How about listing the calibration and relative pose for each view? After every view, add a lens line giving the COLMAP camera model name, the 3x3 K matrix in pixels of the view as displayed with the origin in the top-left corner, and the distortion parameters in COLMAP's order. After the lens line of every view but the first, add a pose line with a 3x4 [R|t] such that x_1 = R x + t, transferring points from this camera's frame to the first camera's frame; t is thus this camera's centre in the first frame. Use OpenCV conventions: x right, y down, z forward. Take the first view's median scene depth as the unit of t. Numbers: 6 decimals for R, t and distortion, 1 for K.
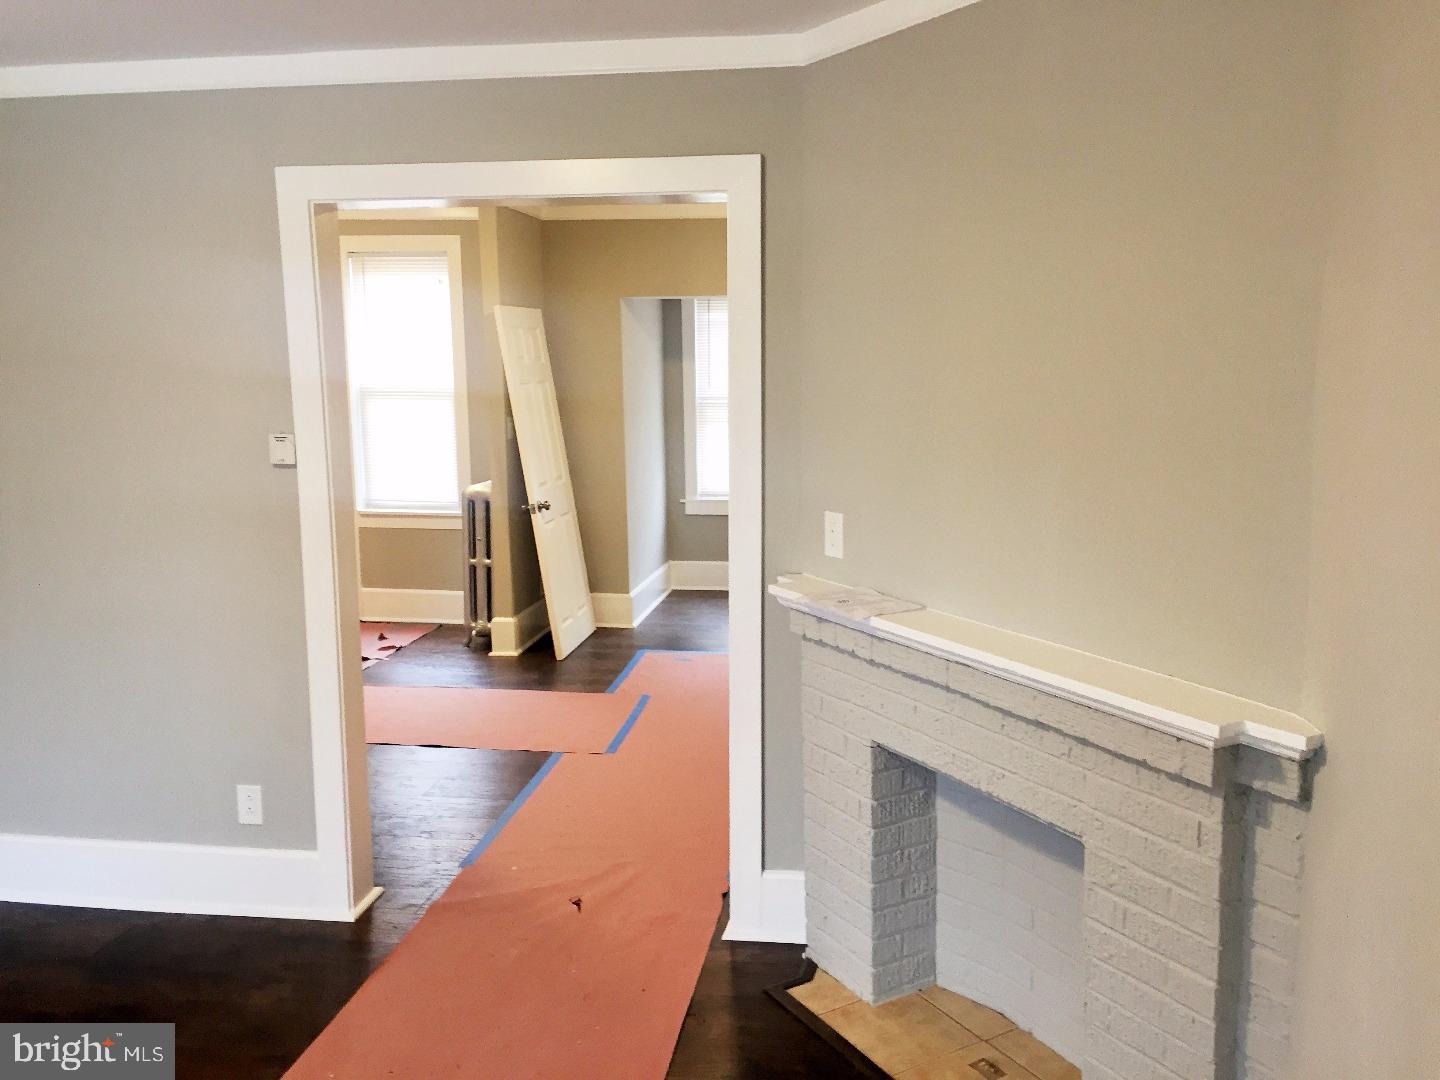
lens RADIAL K [[1239.3, 0, 721.4], [0, 1239.3, 530.8], [0, 0, 1]] dist [0.031047, -0.054910]
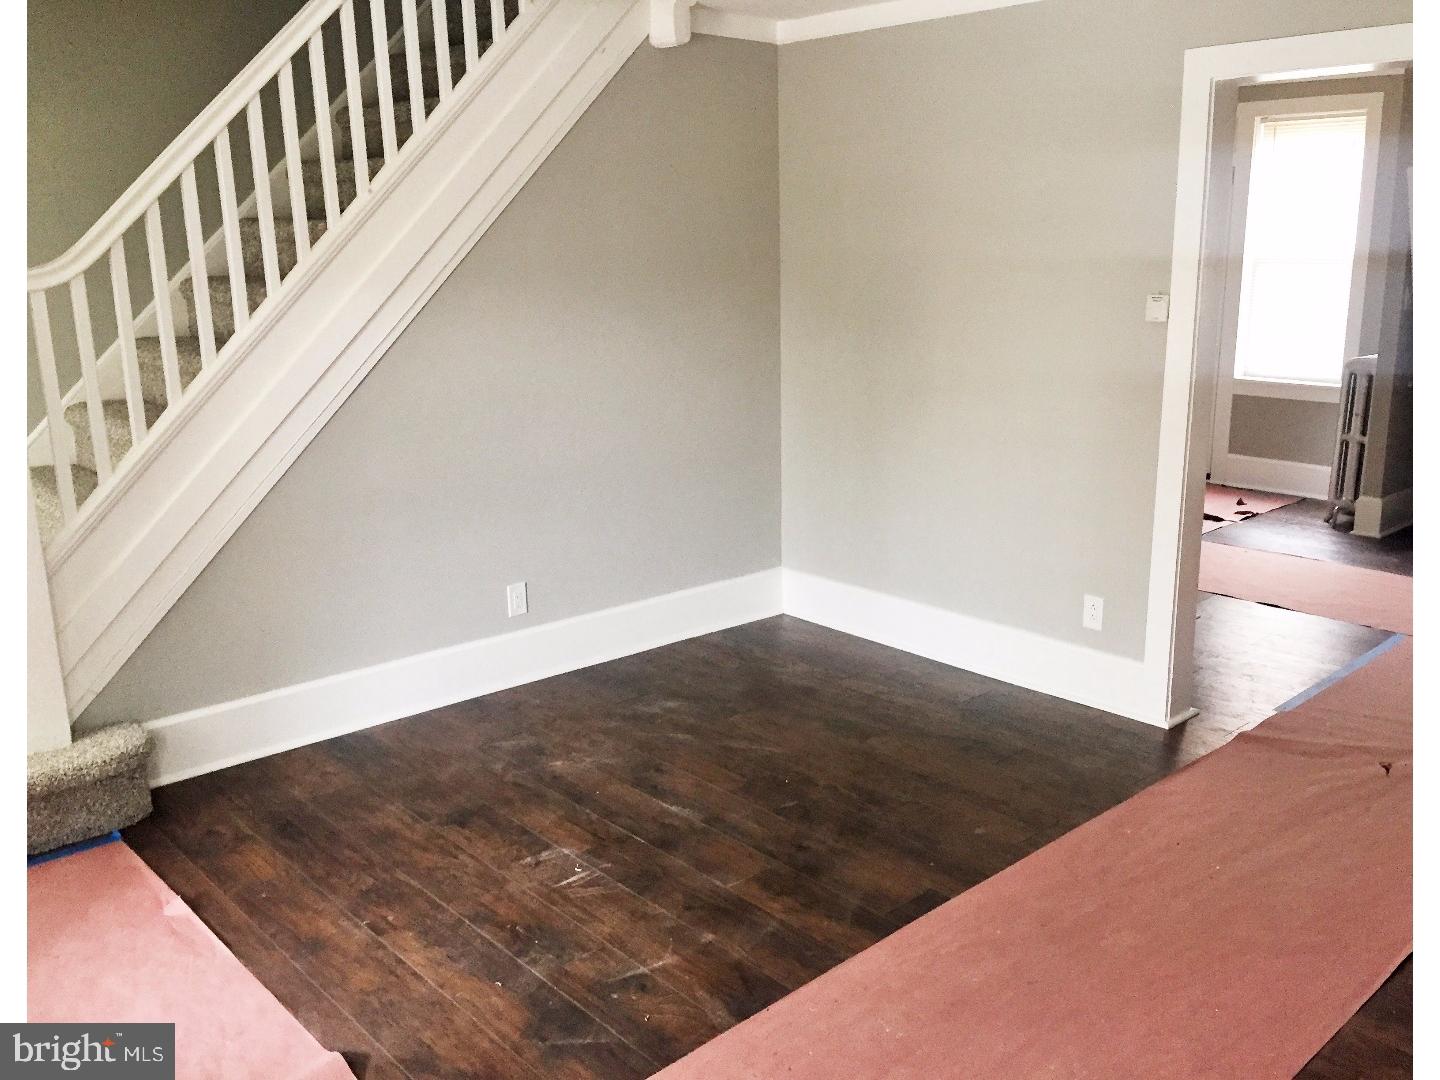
lens RADIAL K [[1239.3, 0, 728.8], [0, 1239.3, 540.4], [0, 0, 1]] dist [0.031047, -0.054910]
pose [[0.776333, 0.149010, -0.612457, 0.056129], [-0.080000, 0.987091, 0.138752, 0.013587], [0.625226, -0.058721, 0.778232, -0.113561]]
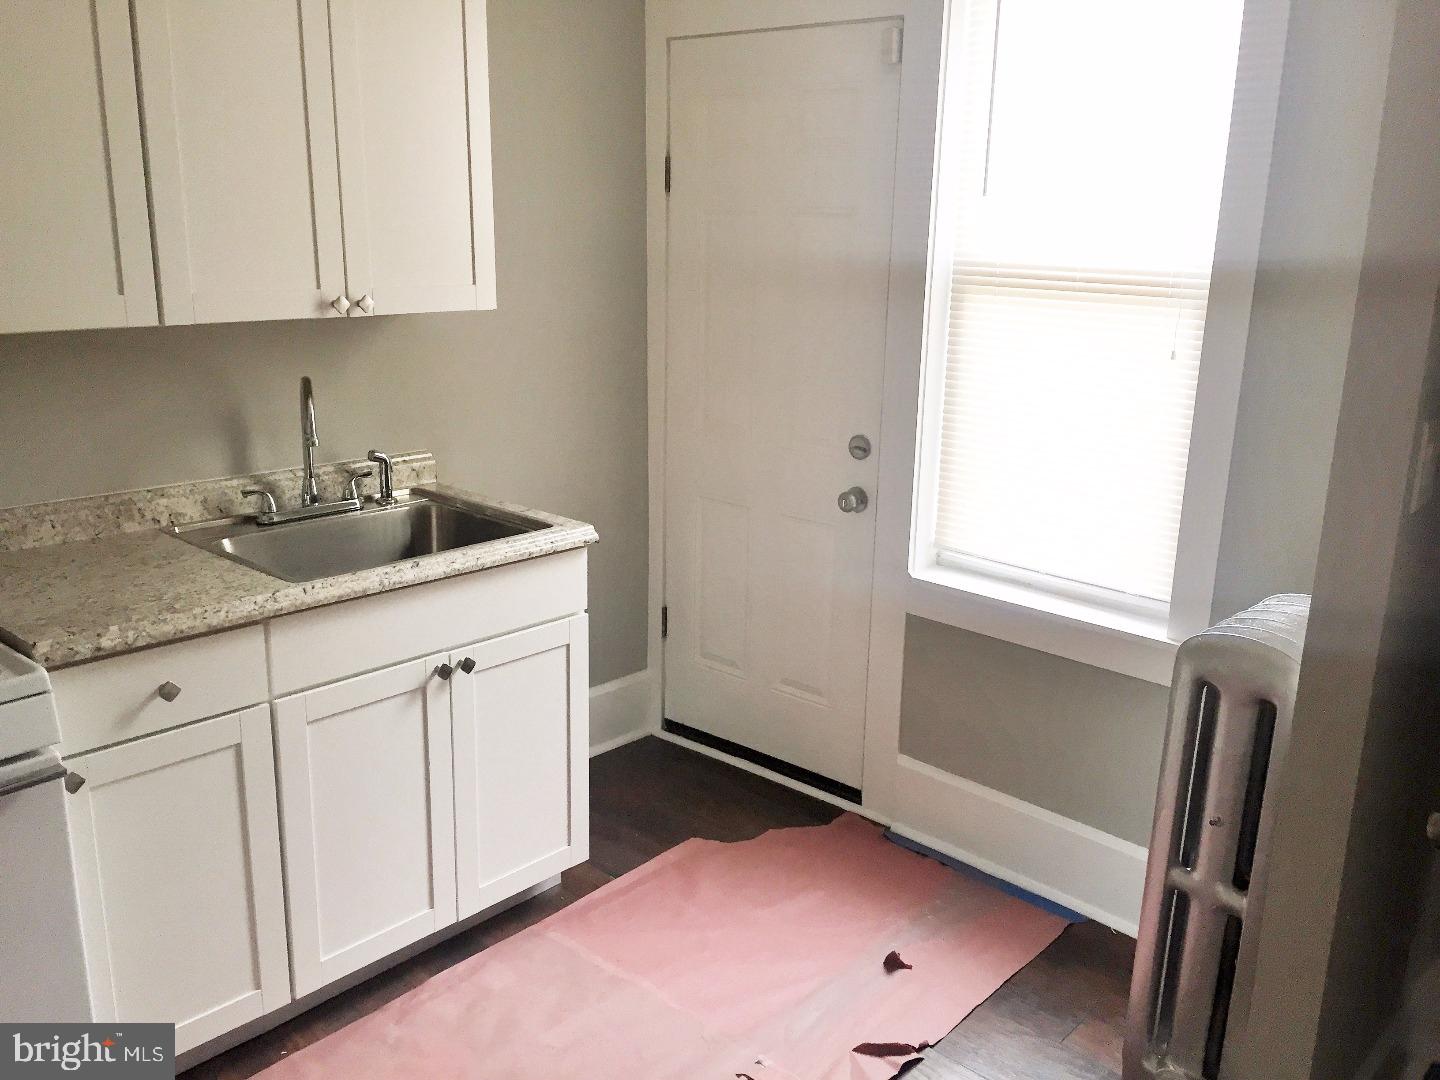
lens RADIAL K [[1239.3, 0, 735.5], [0, 1239.3, 541.1], [0, 0, 1]] dist [0.031047, -0.054910]
pose [[0.837367, 0.168951, -0.519878, -0.242138], [-0.105313, 0.983083, 0.149858, -0.138797], [0.536401, -0.070737, 0.840993, 1.143539]]
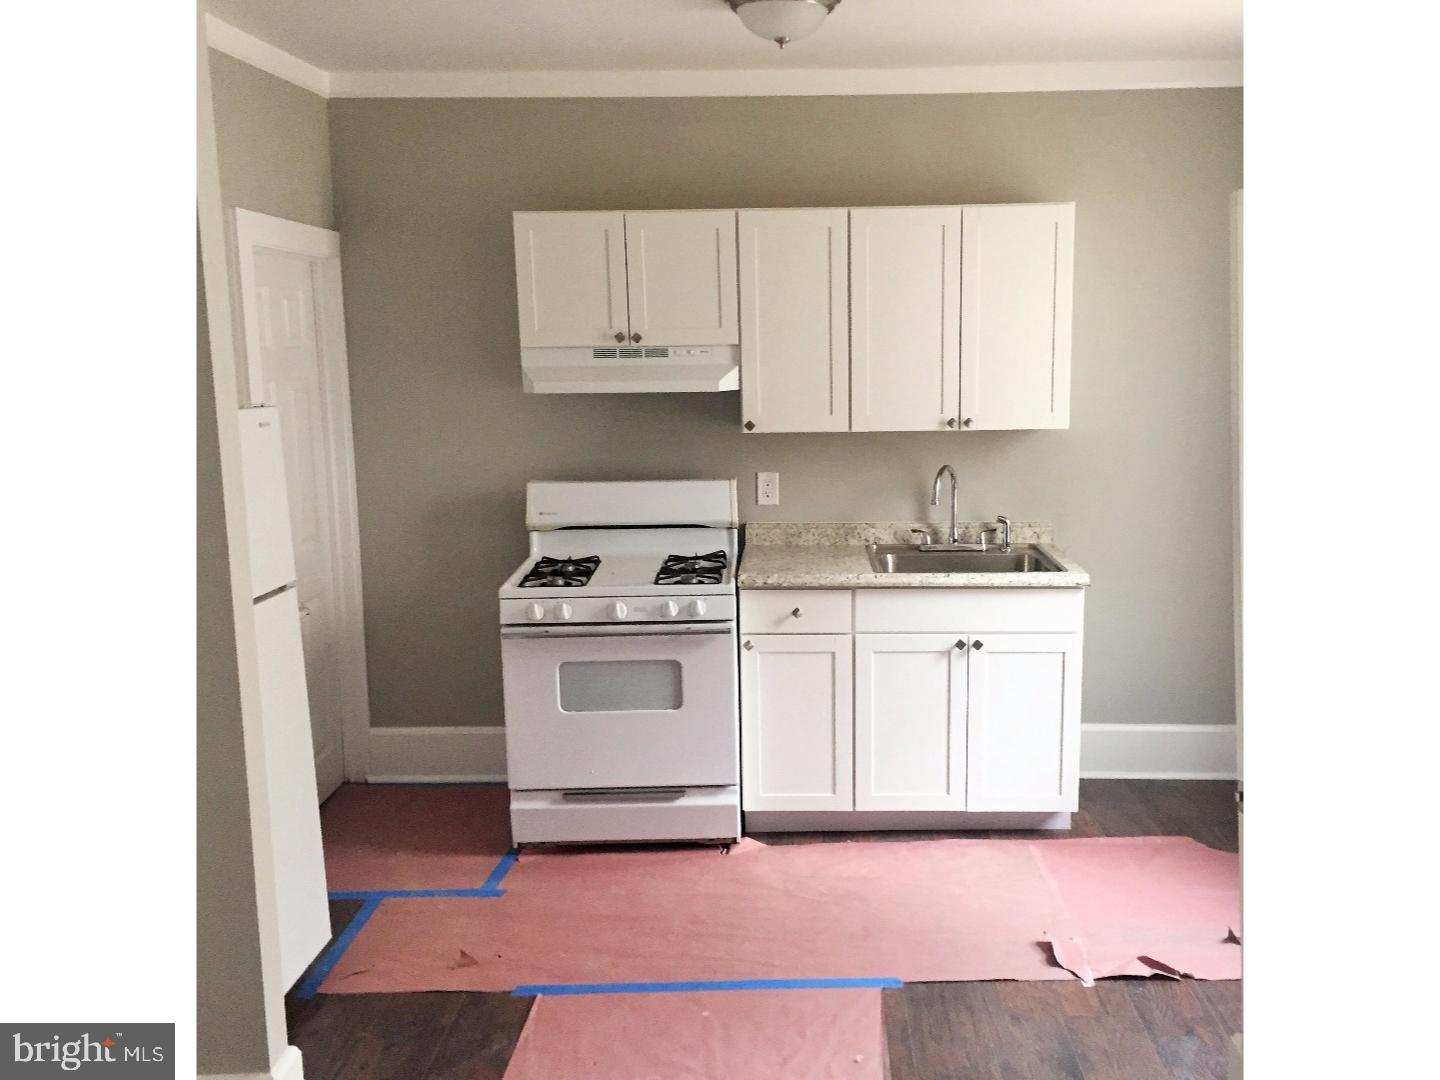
lens RADIAL K [[1239.3, 0, 725.1], [0, 1239.3, 544.9], [0, 0, 1]] dist [0.031047, -0.054910]
pose [[0.093975, 0.176635, -0.979780, 0.221221], [-0.115870, 0.979388, 0.165451, -0.185456], [0.988809, 0.097979, 0.112505, 1.252689]]
